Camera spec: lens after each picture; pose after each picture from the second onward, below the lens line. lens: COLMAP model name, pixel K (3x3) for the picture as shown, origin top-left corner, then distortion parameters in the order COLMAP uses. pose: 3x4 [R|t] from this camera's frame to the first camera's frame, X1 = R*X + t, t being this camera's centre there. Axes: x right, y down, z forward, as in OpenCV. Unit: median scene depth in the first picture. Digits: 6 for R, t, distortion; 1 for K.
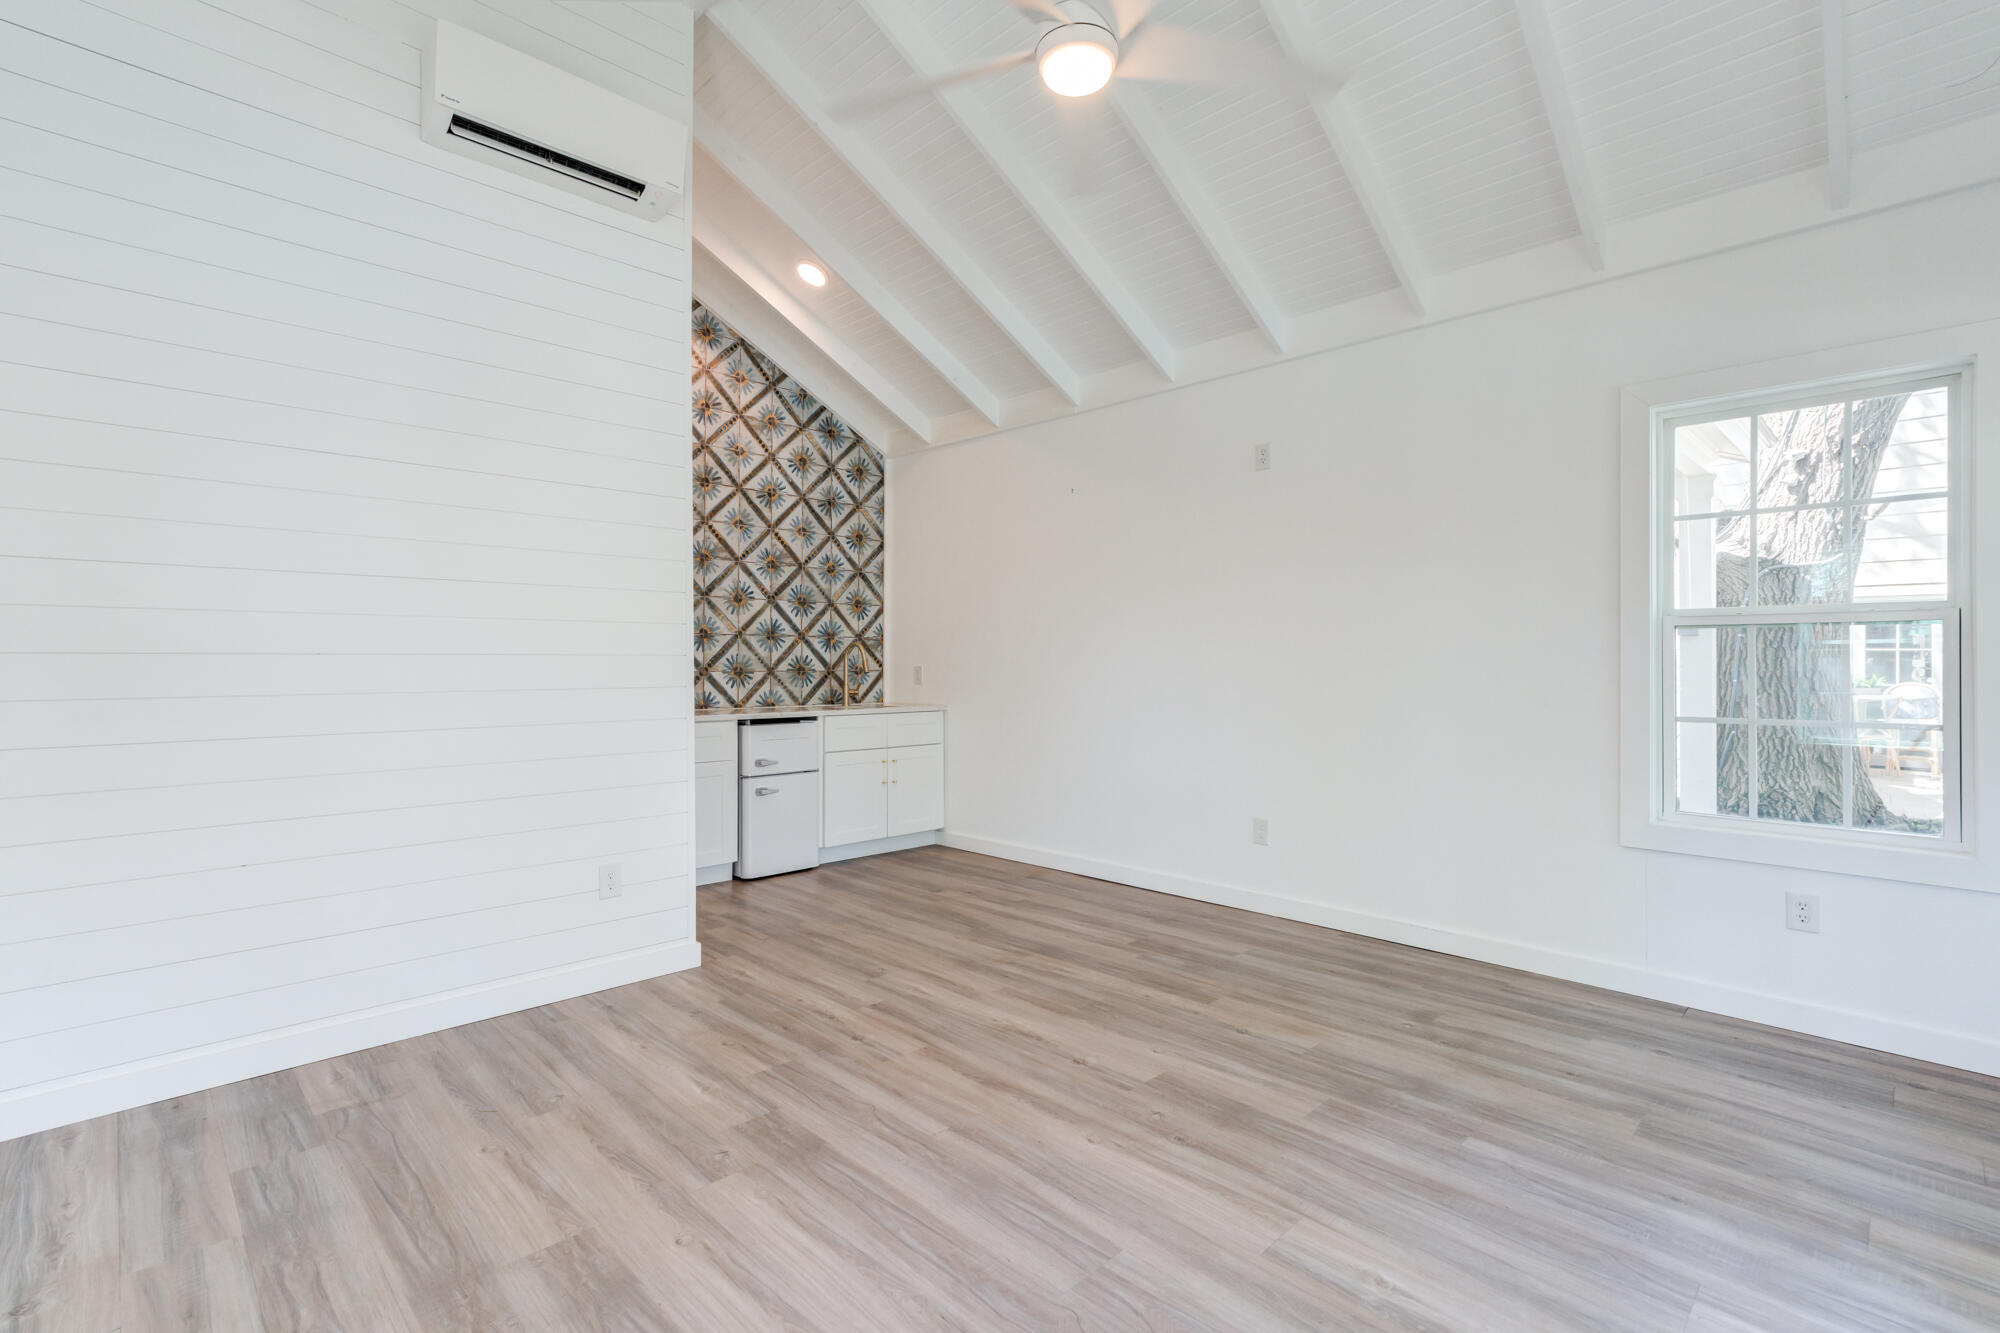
lens RADIAL K [[926.3, 0, 999.5], [0, 926.3, 665.0], [0, 0, 1]] dist [-0.010997, 0.009781]
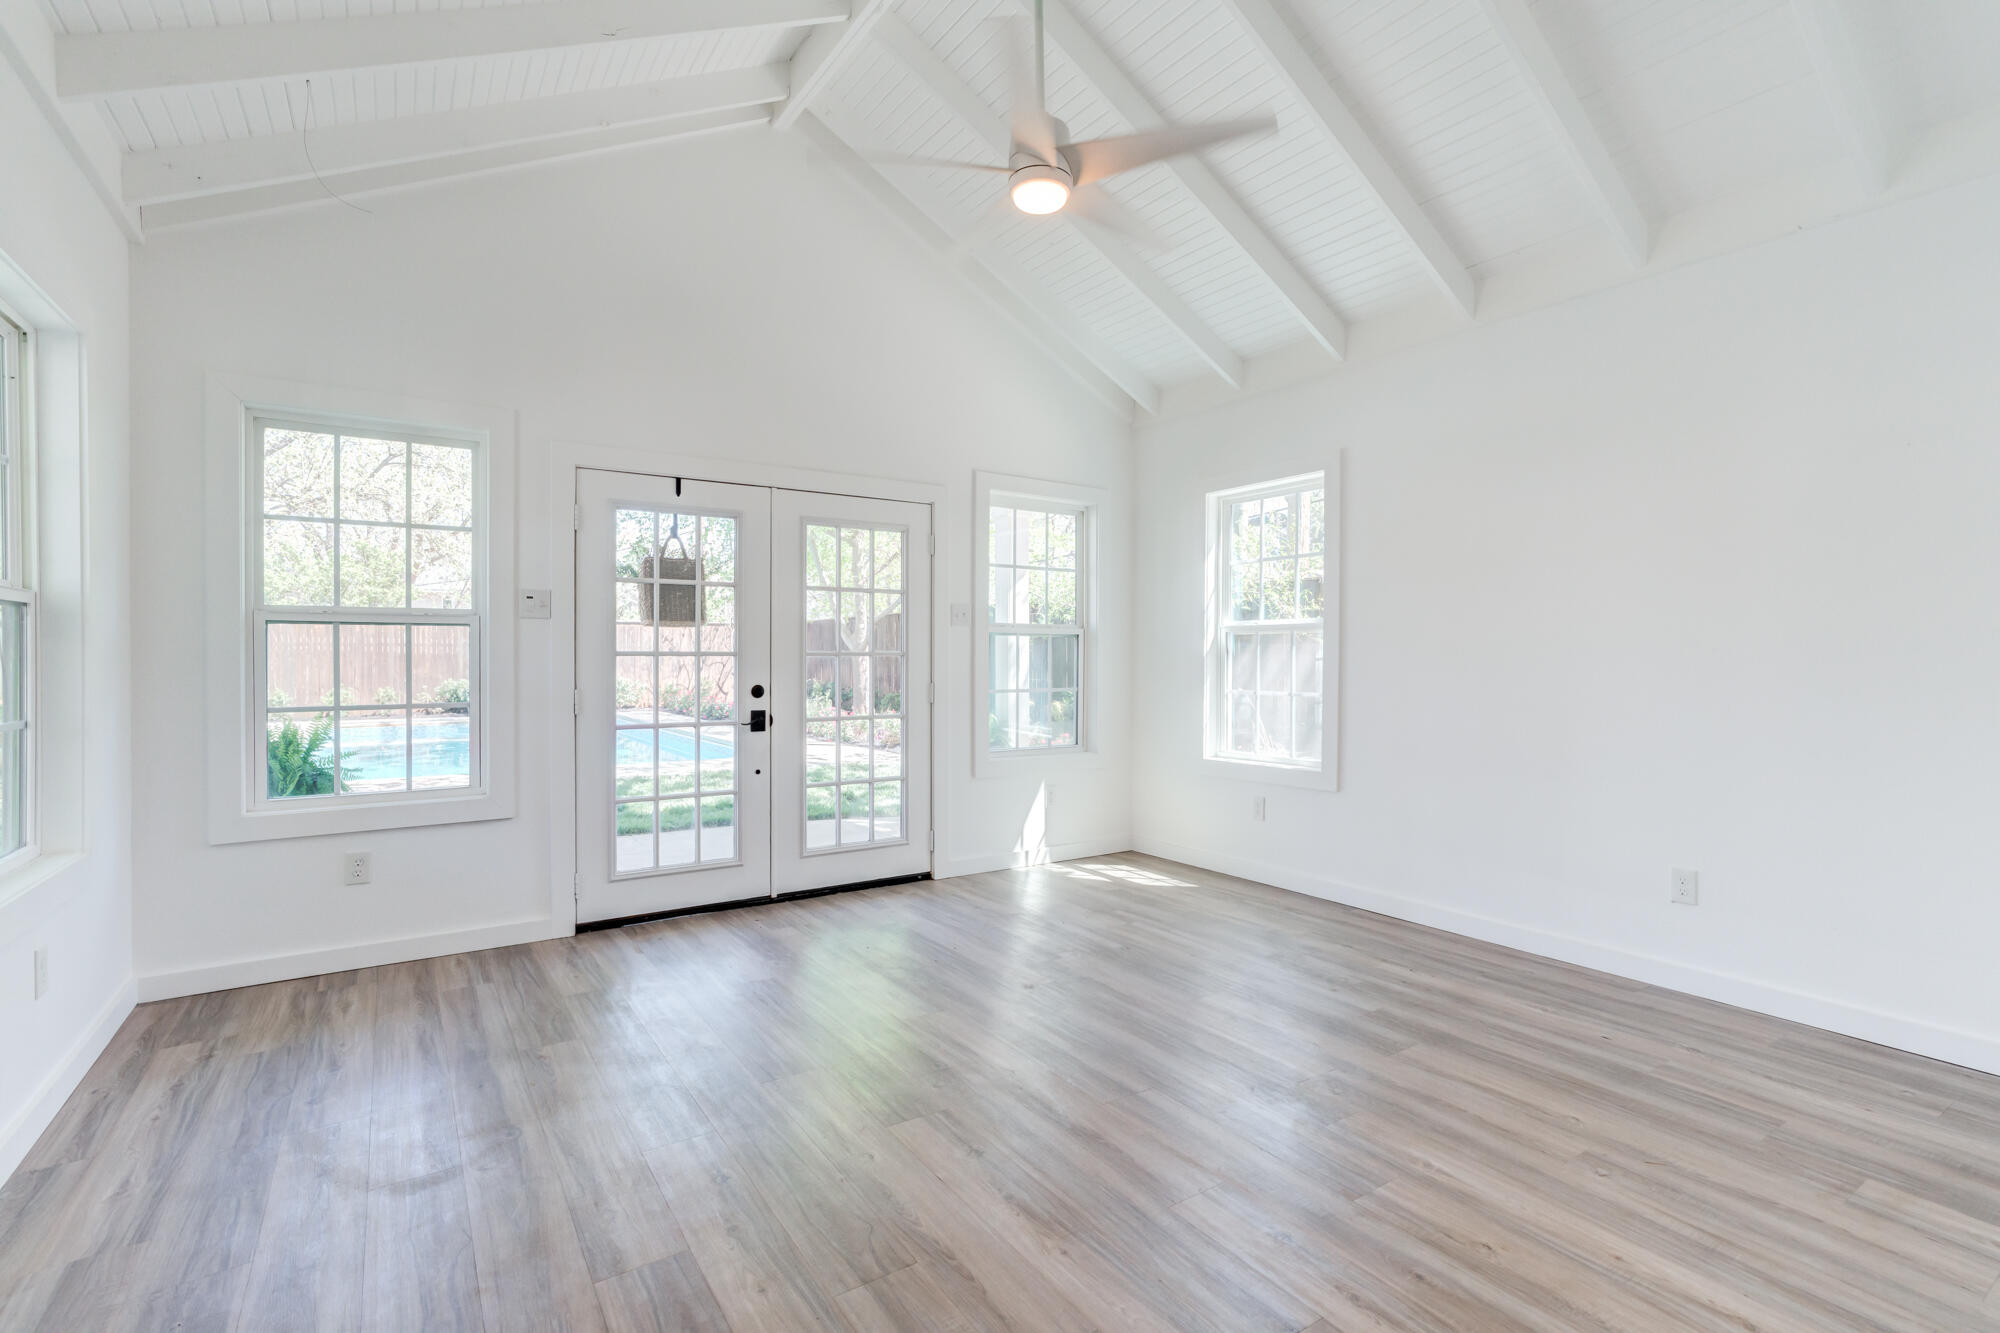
lens RADIAL K [[926.3, 0, 991.8], [0, 926.3, 665.5], [0, 0, 1]] dist [-0.010997, 0.009781]
pose [[-0.980375, -0.007347, 0.197003, -0.084176], [-0.005742, 0.999946, 0.008717, -0.004102], [-0.197057, 0.007415, -0.980364, 1.799688]]
